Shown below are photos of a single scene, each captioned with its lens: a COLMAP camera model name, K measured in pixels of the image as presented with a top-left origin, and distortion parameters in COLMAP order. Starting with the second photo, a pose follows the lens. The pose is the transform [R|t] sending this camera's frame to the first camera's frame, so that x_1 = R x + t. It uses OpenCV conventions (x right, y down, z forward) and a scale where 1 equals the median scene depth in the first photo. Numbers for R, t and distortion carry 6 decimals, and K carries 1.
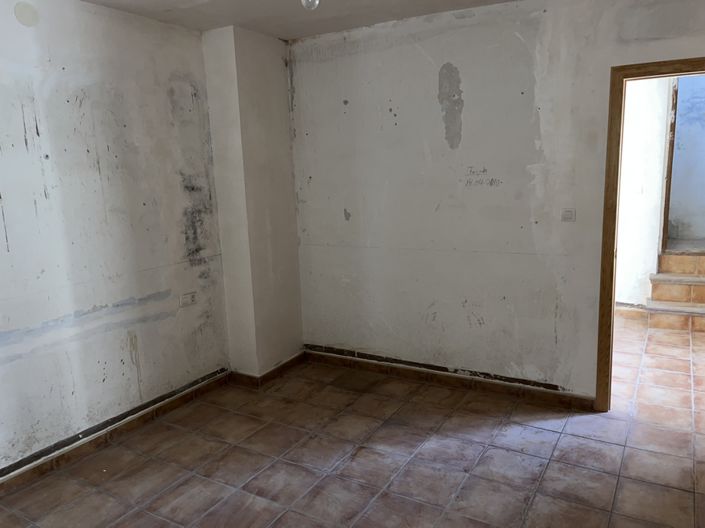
lens RADIAL K [[528.6, 0, 354.6], [0, 528.6, 264.5], [0, 0, 1]] dist [0.063885, -0.082478]
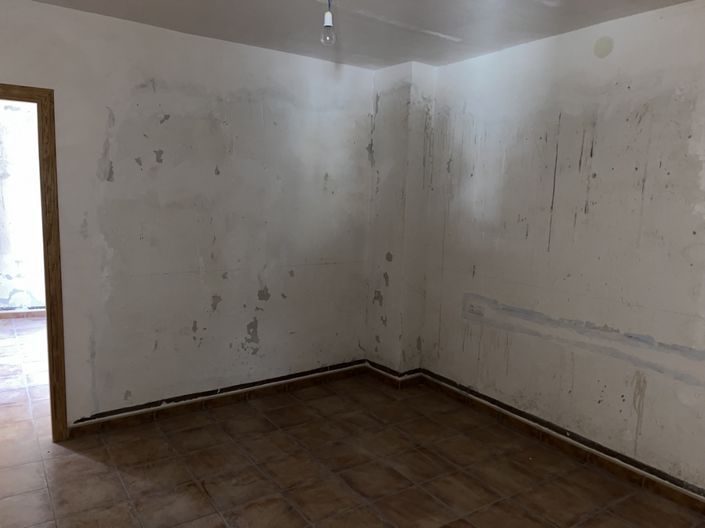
lens RADIAL K [[528.6, 0, 353.9], [0, 528.6, 262.9], [0, 0, 1]] dist [0.063885, -0.082478]
pose [[-0.429927, 0.142067, -0.891616, 0.625181], [-0.168059, 0.957691, 0.233631, -0.201010], [0.887085, 0.250288, -0.387862, 1.023103]]
